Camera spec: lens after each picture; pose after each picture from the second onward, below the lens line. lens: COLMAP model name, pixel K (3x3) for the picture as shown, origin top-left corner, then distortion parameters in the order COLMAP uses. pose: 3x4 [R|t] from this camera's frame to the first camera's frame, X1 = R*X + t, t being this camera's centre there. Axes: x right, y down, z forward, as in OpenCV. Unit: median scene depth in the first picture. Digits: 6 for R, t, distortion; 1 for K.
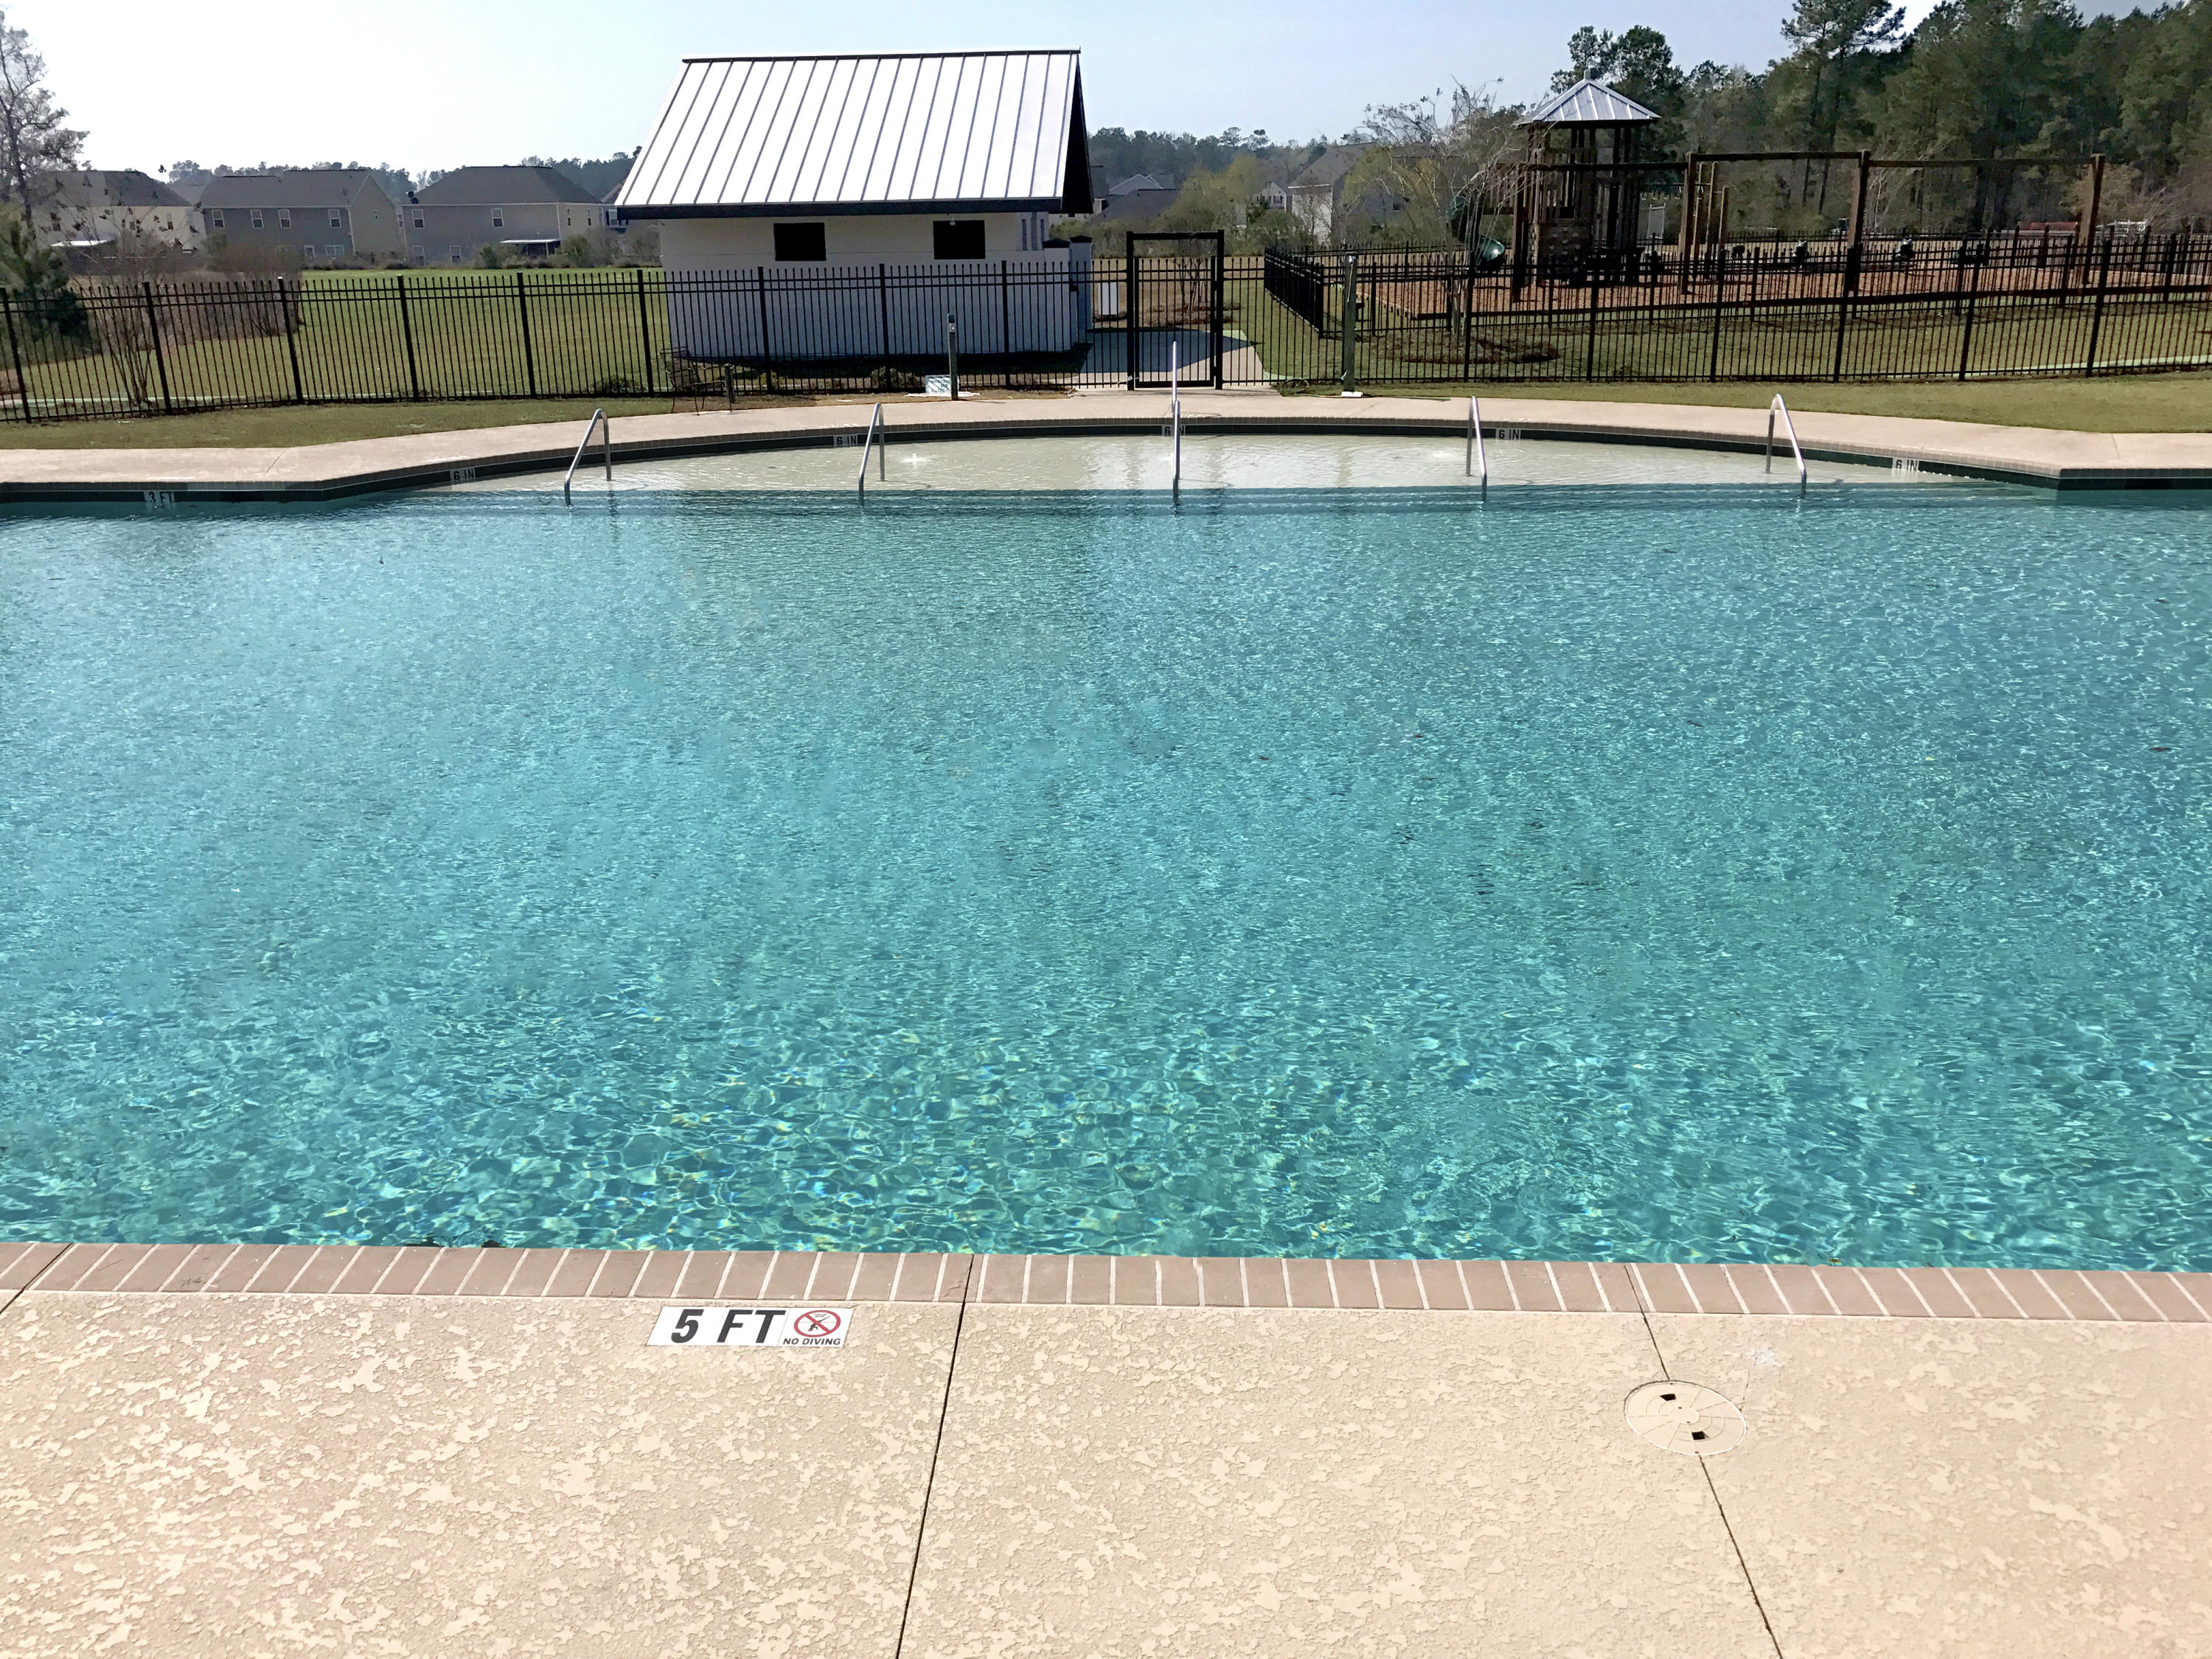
lens RADIAL K [[1820.5, 0, 1100.4], [0, 1820.5, 813.6], [0, 0, 1]] dist [0.035313, -0.045038]
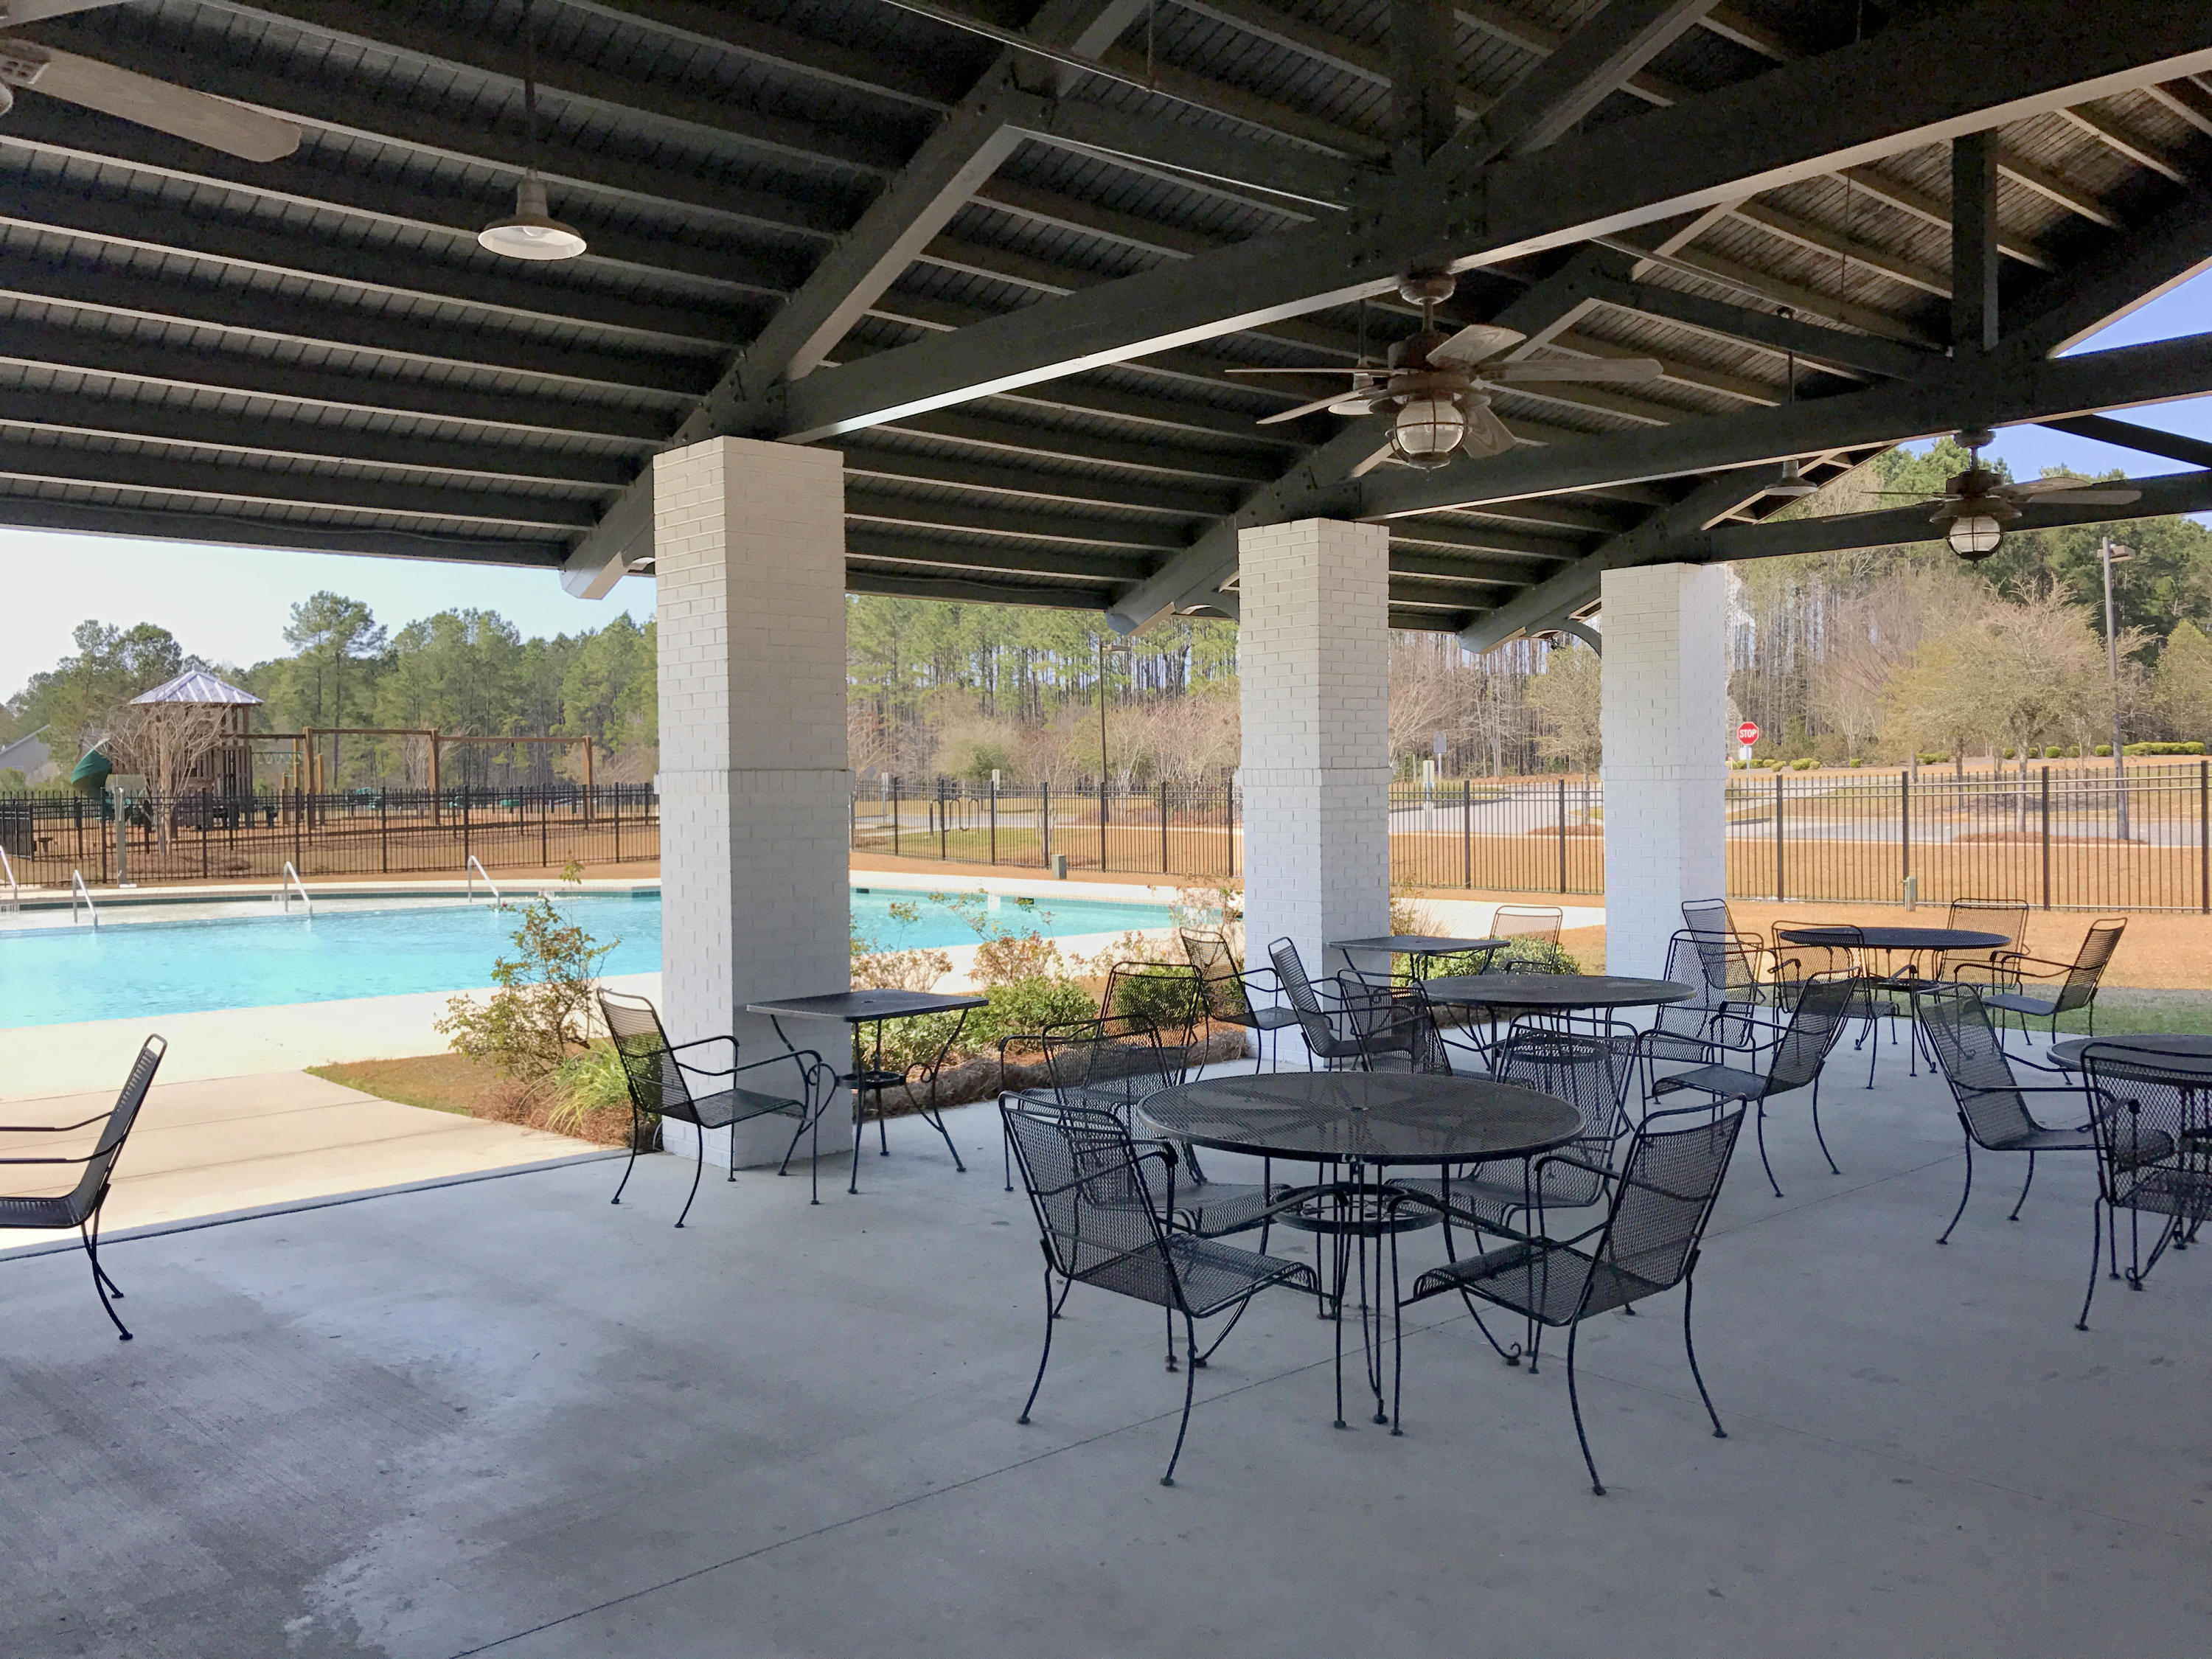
lens RADIAL K [[1820.5, 0, 1154.5], [0, 1820.5, 833.1], [0, 0, 1]] dist [0.035313, -0.045038]
pose [[0.698022, -0.014802, 0.715923, -0.069328], [0.223417, 0.954380, -0.198099, 0.039875], [-0.680330, 0.298227, 0.669486, -0.101963]]
